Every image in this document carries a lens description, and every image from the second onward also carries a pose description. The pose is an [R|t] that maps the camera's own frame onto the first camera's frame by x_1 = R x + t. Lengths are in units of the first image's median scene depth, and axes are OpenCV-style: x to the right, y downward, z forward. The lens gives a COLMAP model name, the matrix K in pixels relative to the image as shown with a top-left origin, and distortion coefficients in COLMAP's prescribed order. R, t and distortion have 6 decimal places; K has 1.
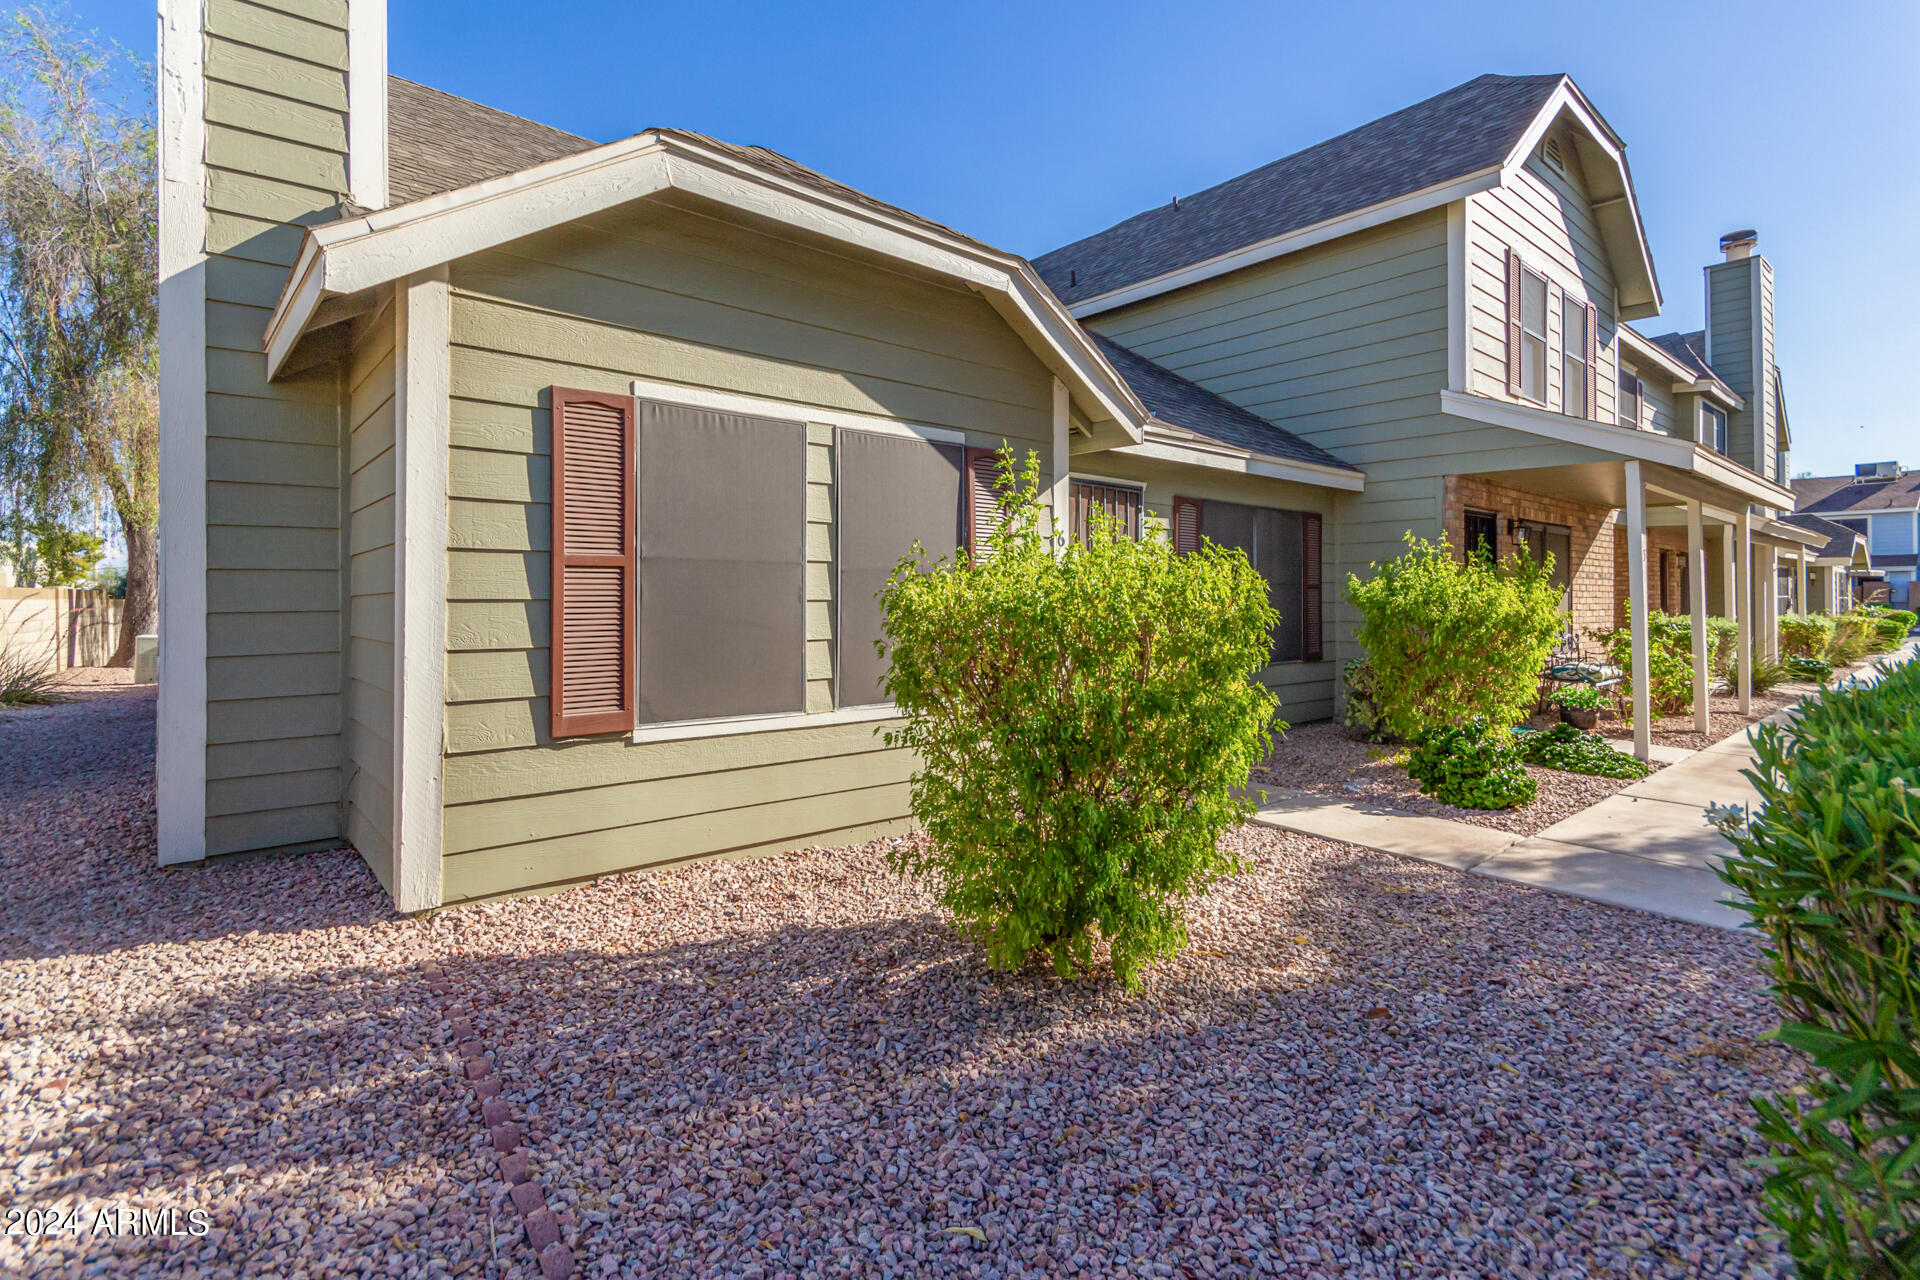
lens RADIAL K [[903.3, 0, 958.3], [0, 903.3, 600.1], [0, 0, 1]] dist [0.036433, 0.000081]
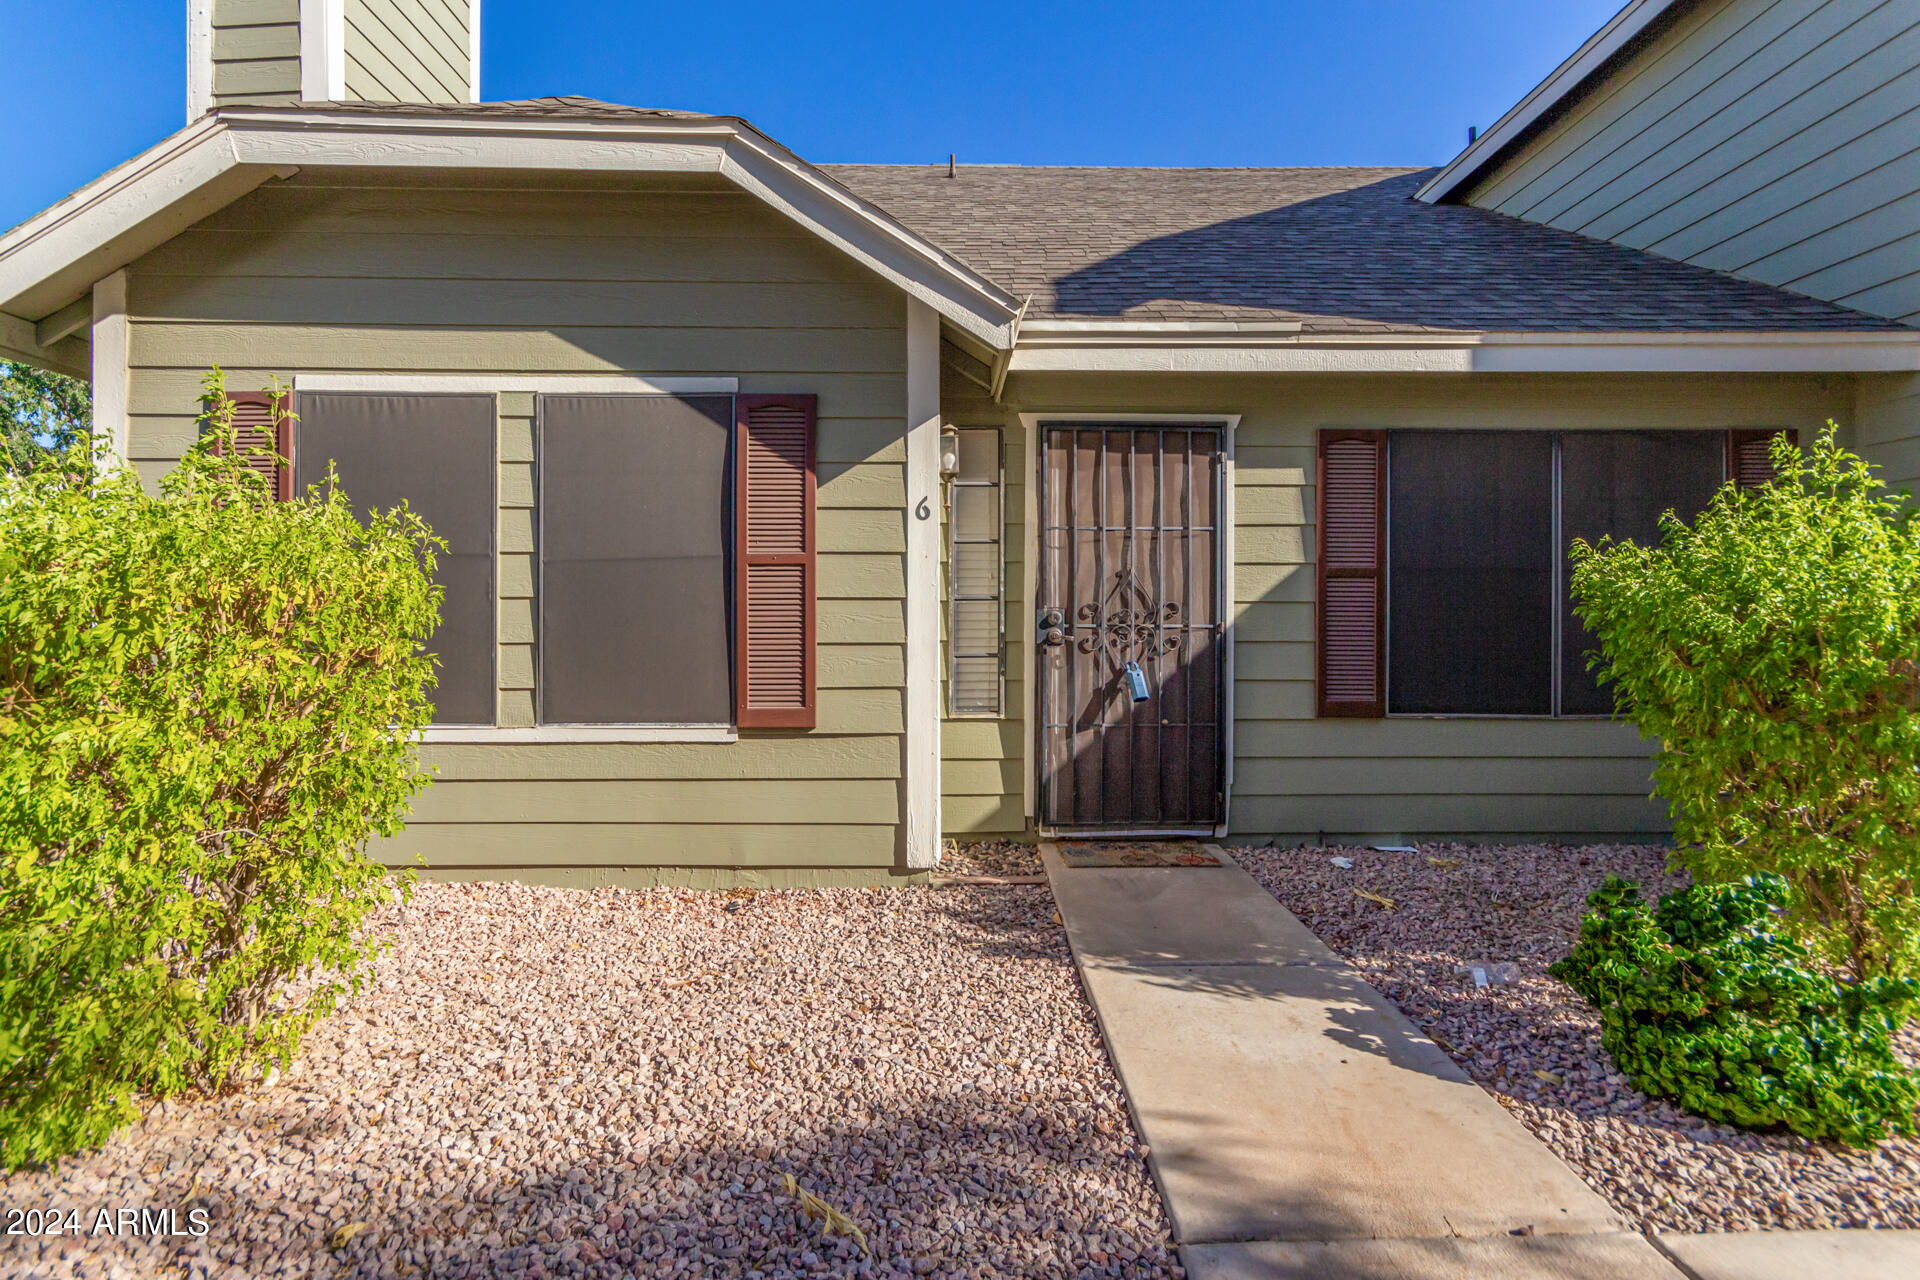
lens RADIAL K [[884.3, 0, 963.1], [0, 884.3, 619.8], [0, 0, 1]] dist [0.015939, -0.000200]
pose [[0.770390, 0.012630, -0.637448, 0.689801], [0.000452, 0.999793, 0.020356, 0.004278], [0.637573, -0.015970, 0.770224, 0.593935]]
